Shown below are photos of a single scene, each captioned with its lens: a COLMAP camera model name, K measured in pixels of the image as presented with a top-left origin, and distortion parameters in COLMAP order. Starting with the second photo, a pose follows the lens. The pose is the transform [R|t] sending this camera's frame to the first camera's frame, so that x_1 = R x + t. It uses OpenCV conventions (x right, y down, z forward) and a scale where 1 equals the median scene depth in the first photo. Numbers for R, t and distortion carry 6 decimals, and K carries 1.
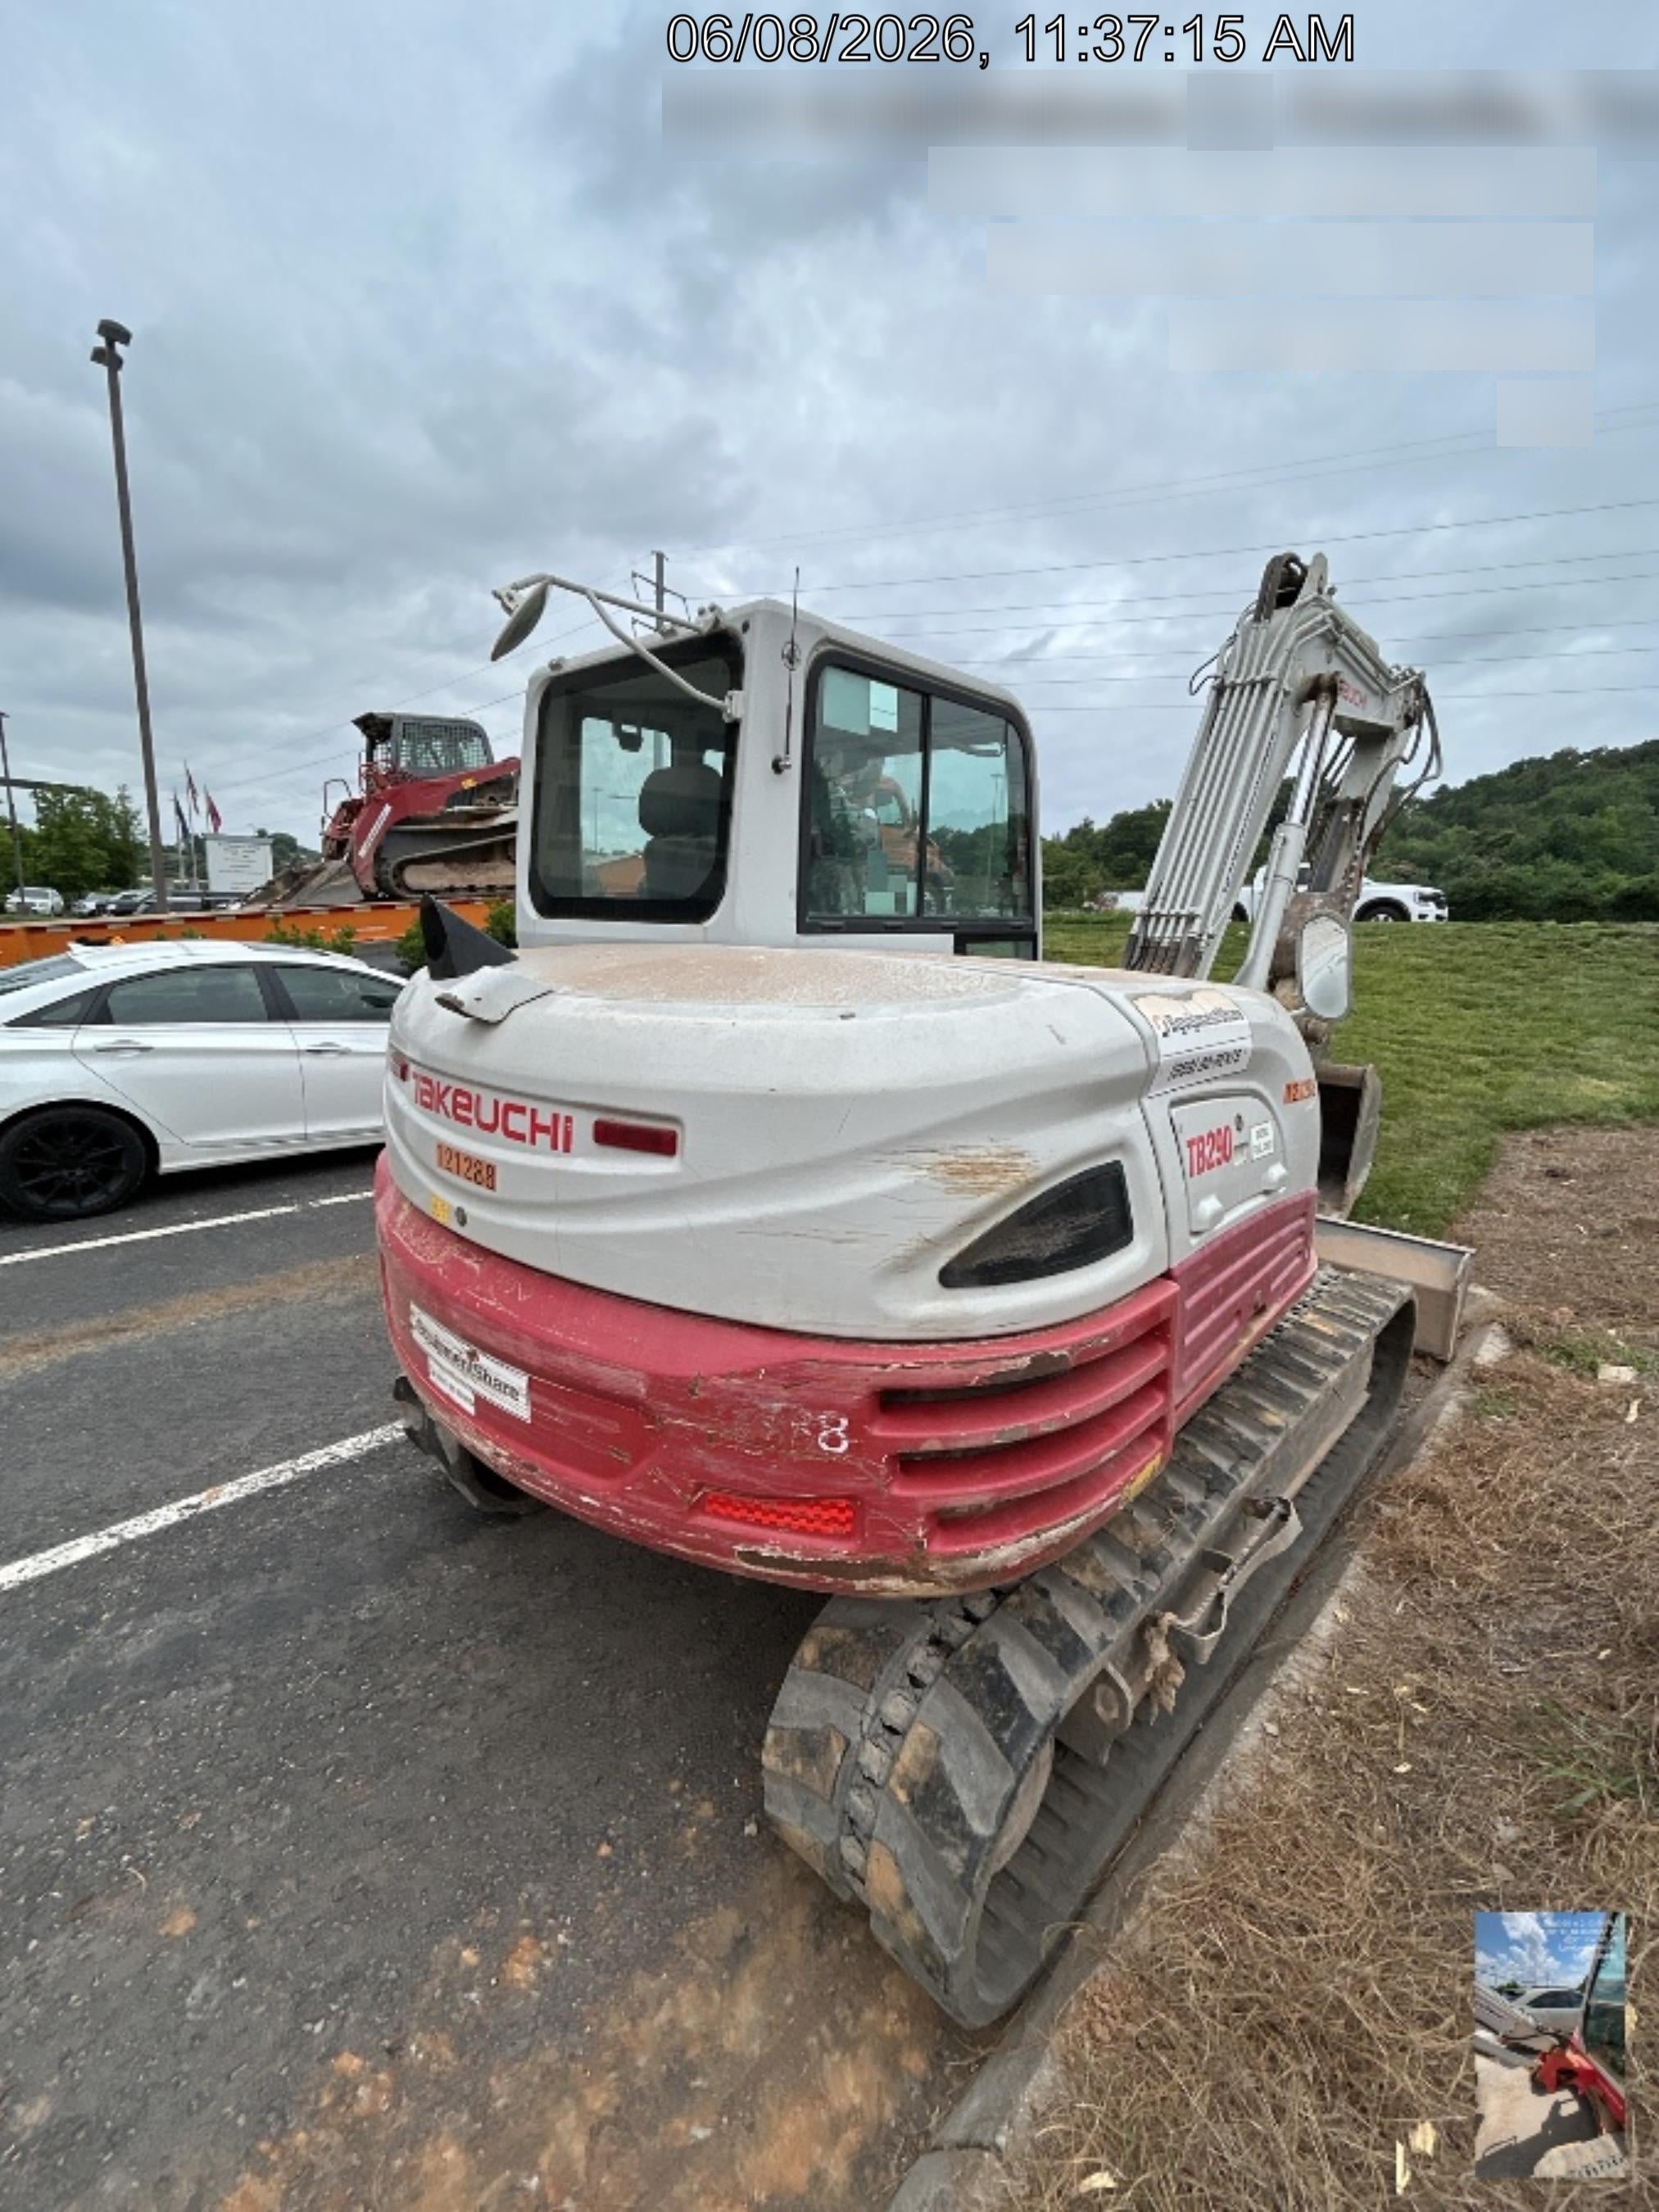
lens RADIAL K [[887.8, 0, 833.9], [0, 887.8, 1108.2], [0, 0, 1]] dist [-0.000742, 0.001422]
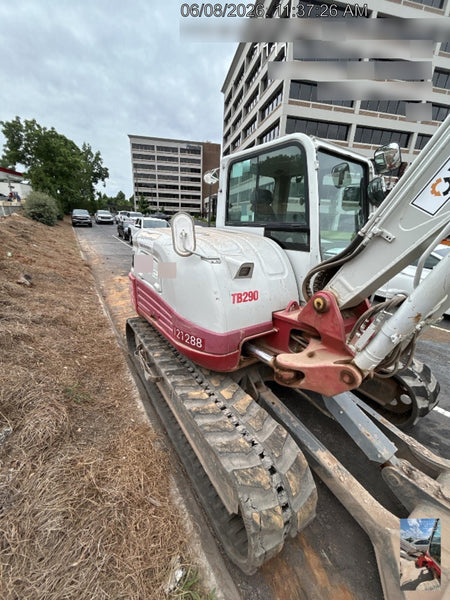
lens RADIAL K [[240.8, 0, 226.2], [0, 240.8, 300.6], [0, 0, 1]] dist [-0.000742, 0.001422]
pose [[-0.233007, 0.265454, -0.935544, 1.871025], [-0.242251, 0.915852, 0.320202, -0.360584], [0.941818, 0.301246, -0.149094, 1.931792]]
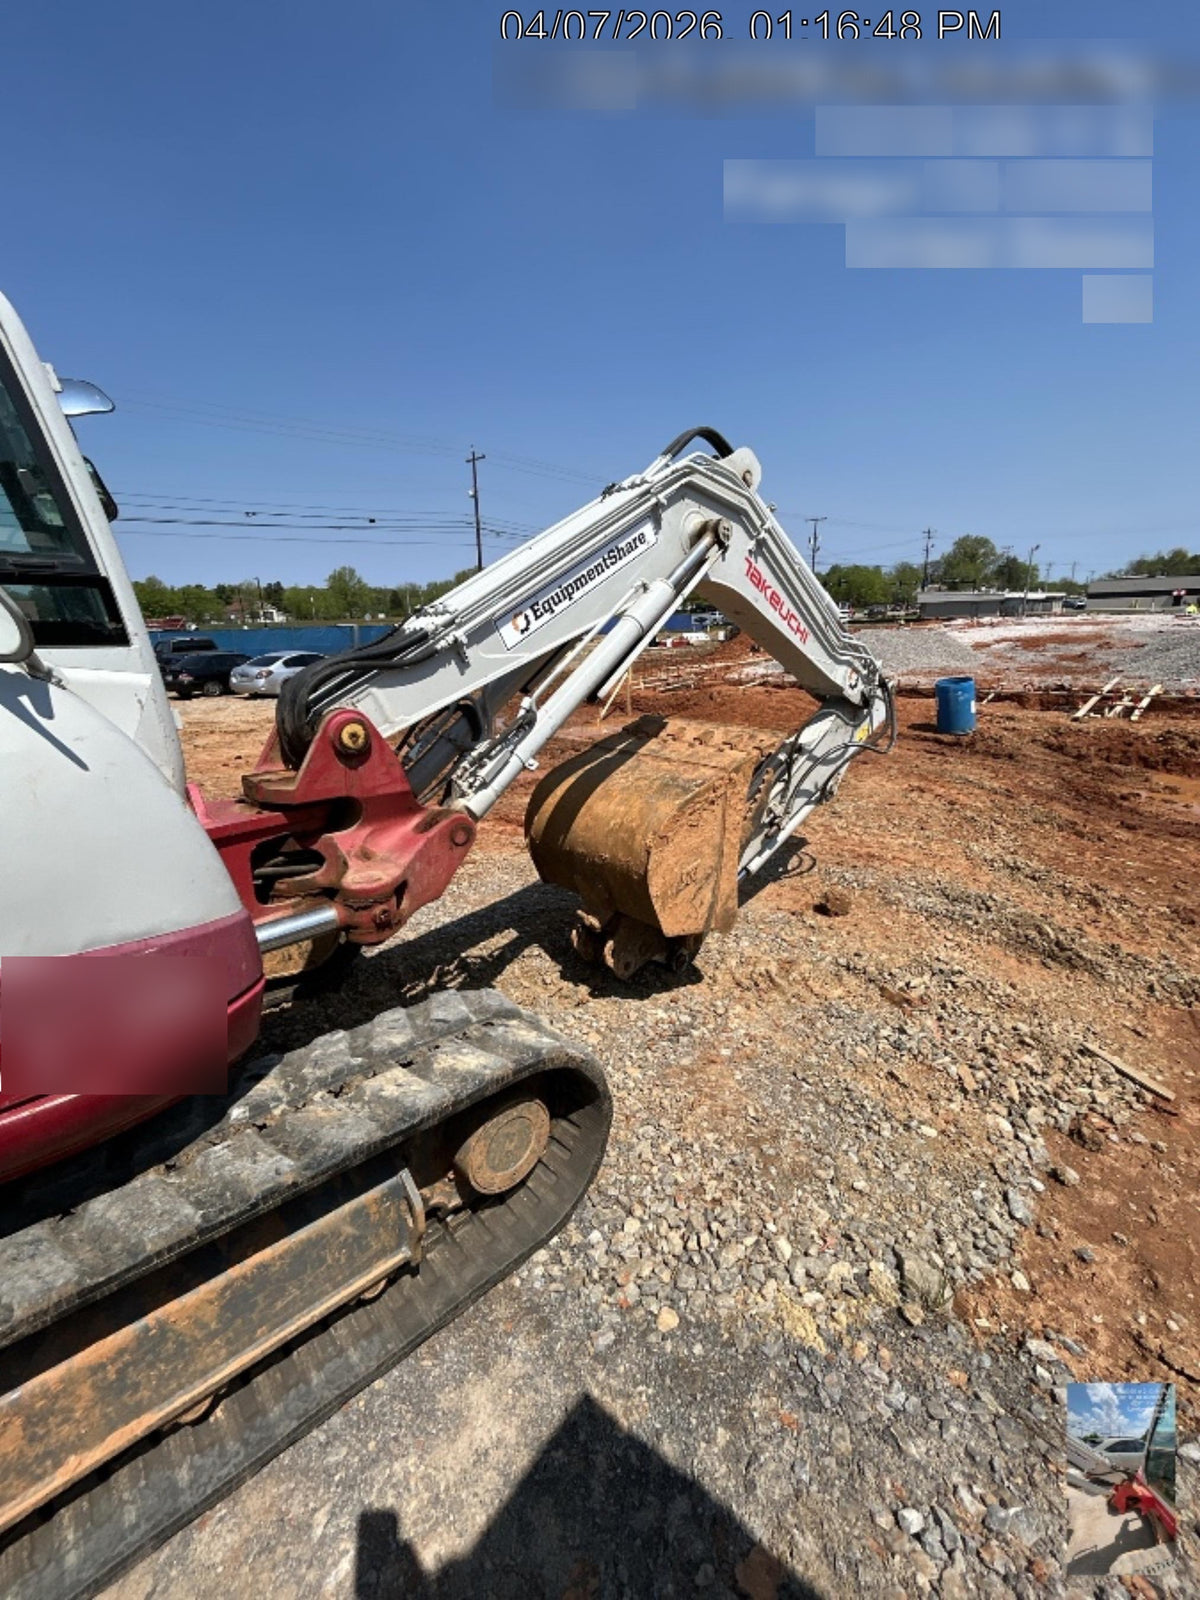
lens RADIAL K [[642.2, 0, 603.2], [0, 642.2, 801.6], [0, 0, 1]] dist [-0.000742, 0.001422]
pose [[0.992871, 0.005907, -0.119051, 1.476090], [-0.002612, 0.999610, 0.027809, -0.038458], [0.119169, -0.027300, 0.992499, 1.001435]]
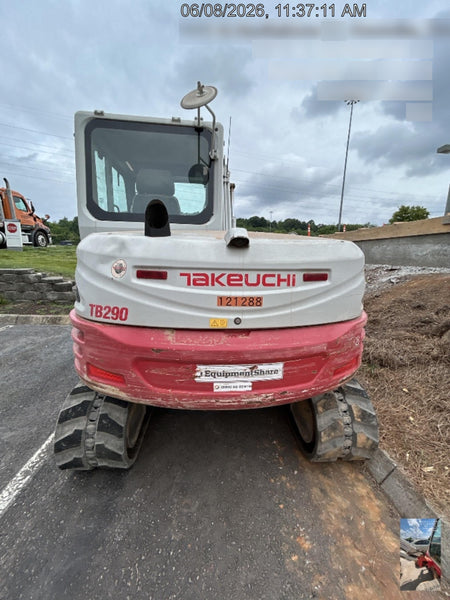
lens RADIAL K [[240.8, 0, 226.2], [0, 240.8, 300.6], [0, 0, 1]] dist [-0.000742, 0.001422]
pose [[0.669672, -0.151859, 0.726965, -1.042844], [0.149399, 0.986406, 0.068431, 0.006024], [-0.727475, 0.062781, 0.683256, 0.566164]]
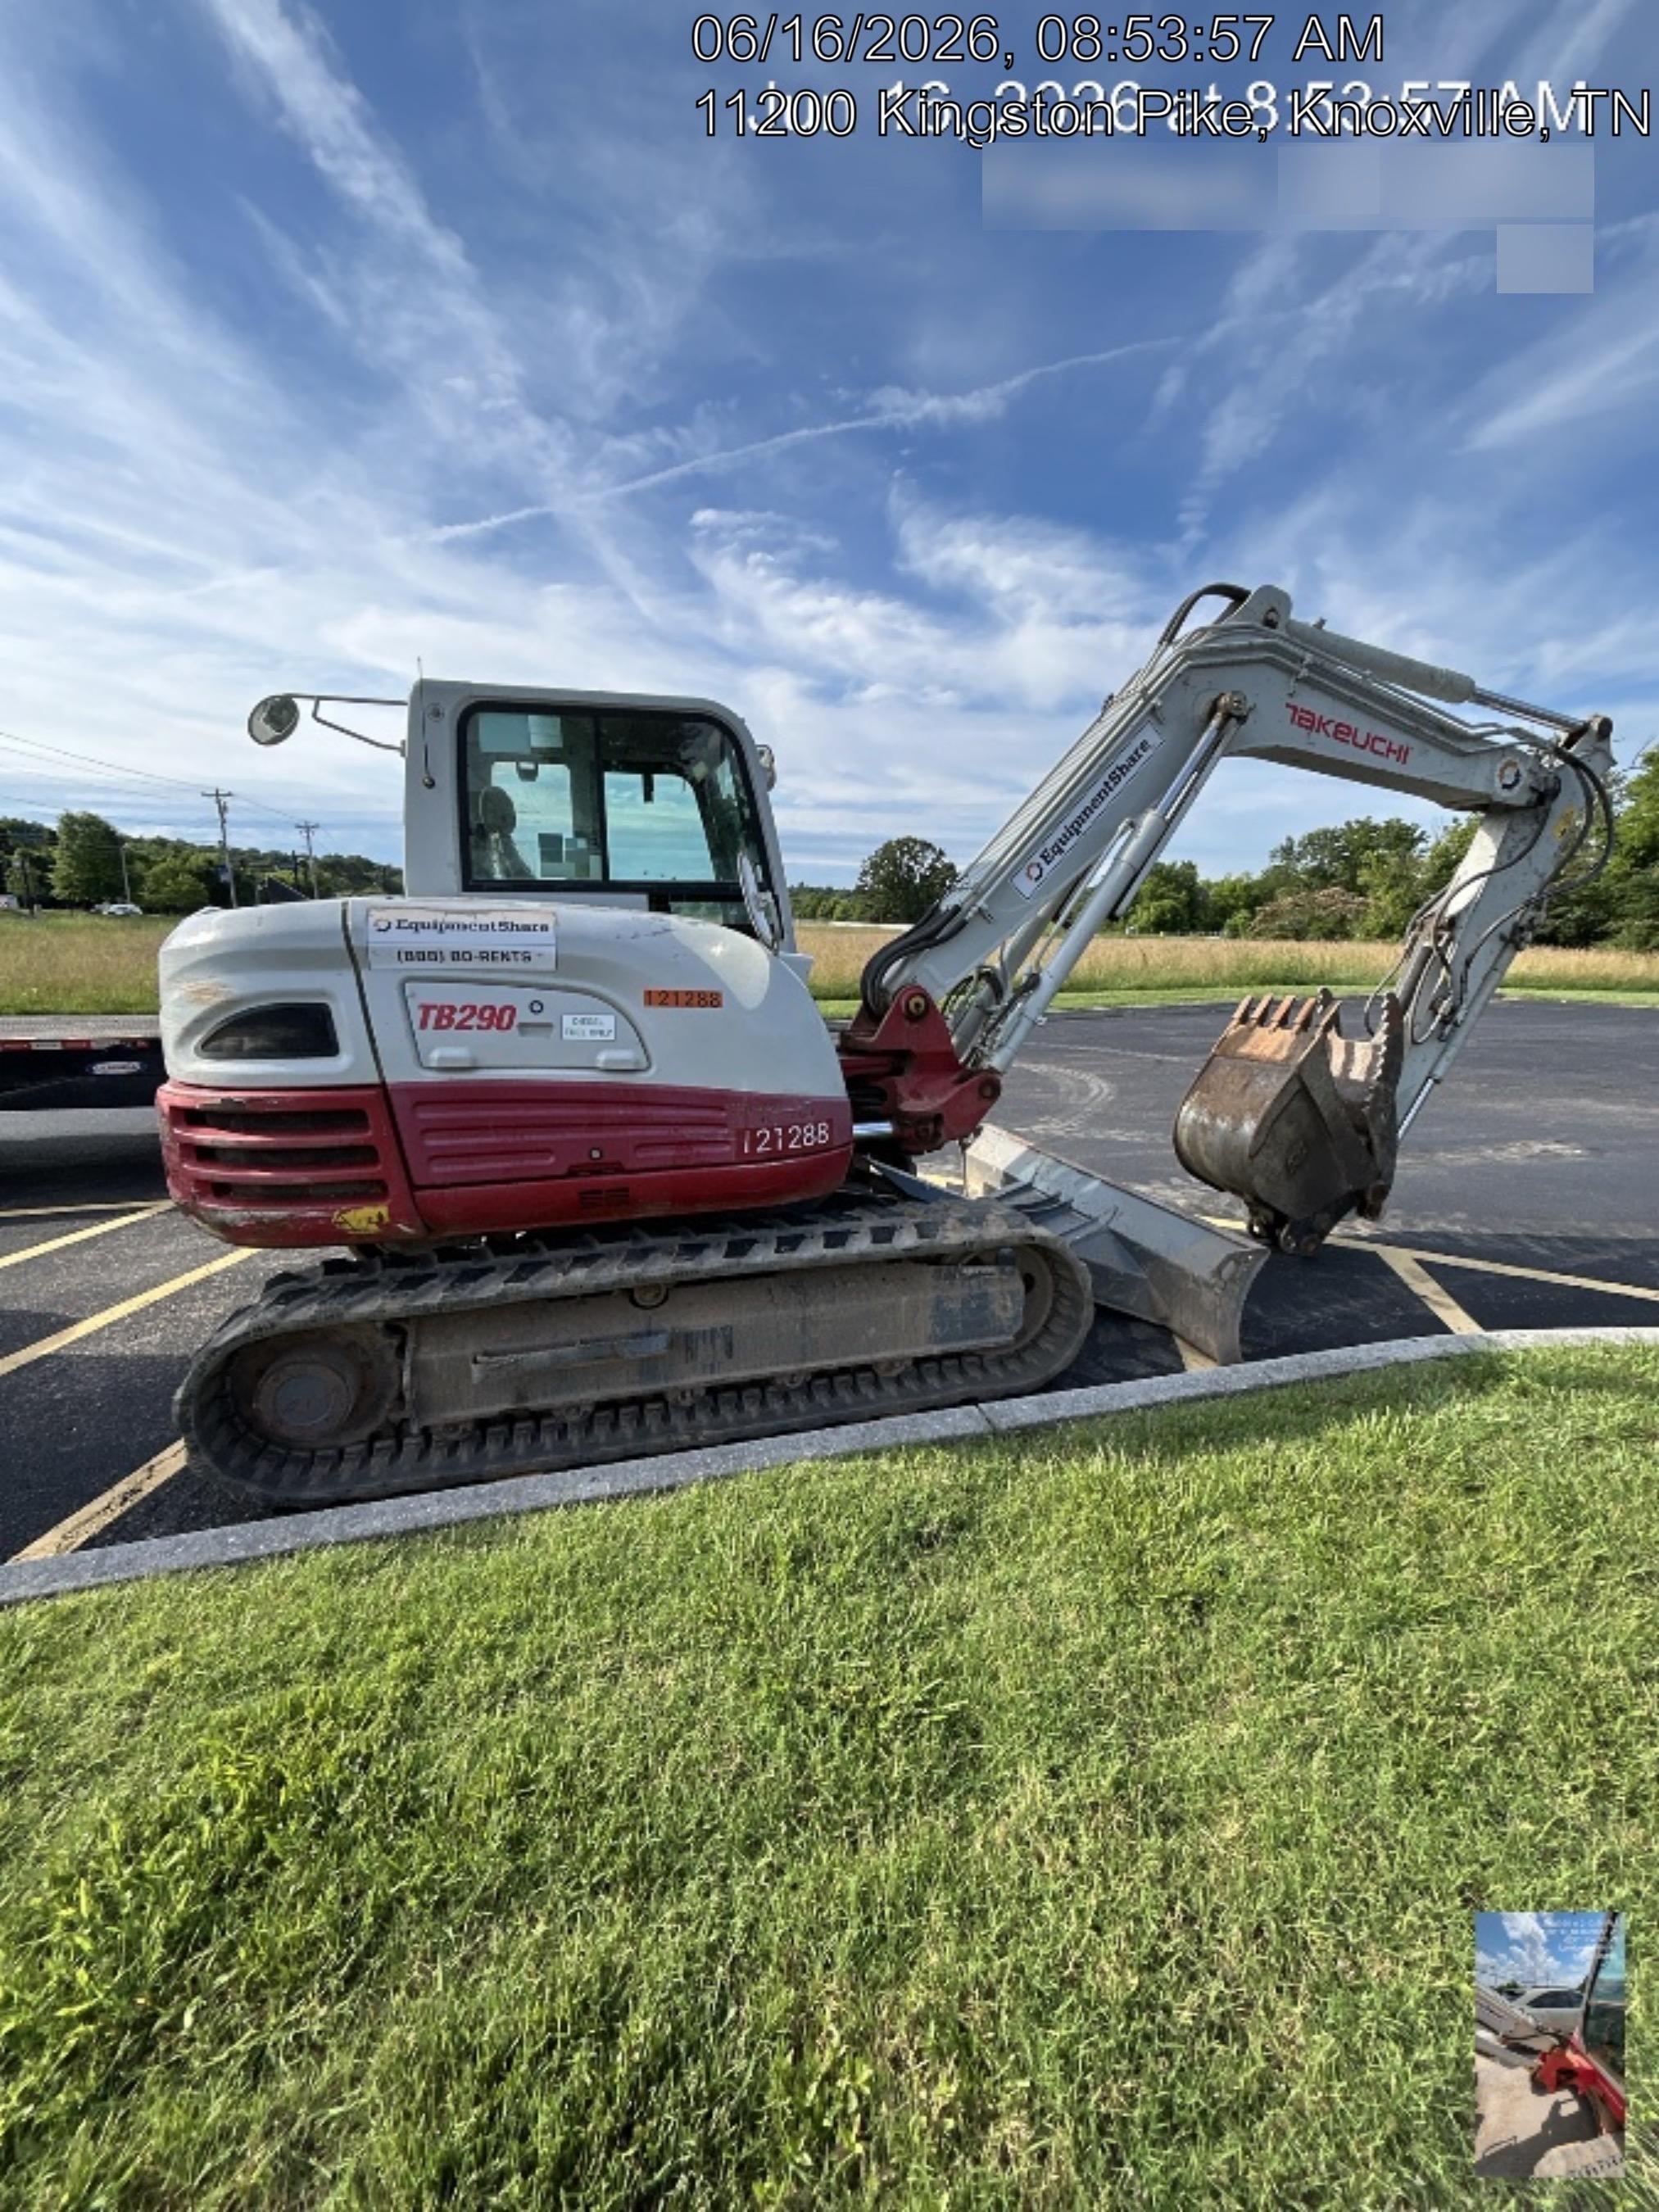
lens RADIAL K [[887.8, 0, 833.9], [0, 887.8, 1108.2], [0, 0, 1]] dist [-0.000742, 0.001422]
pose [[0.846159, 0.086001, -0.525946, 1.910097], [-0.096746, 0.995284, 0.007097, 0.142419], [0.524076, 0.044879, 0.850488, 0.104425]]
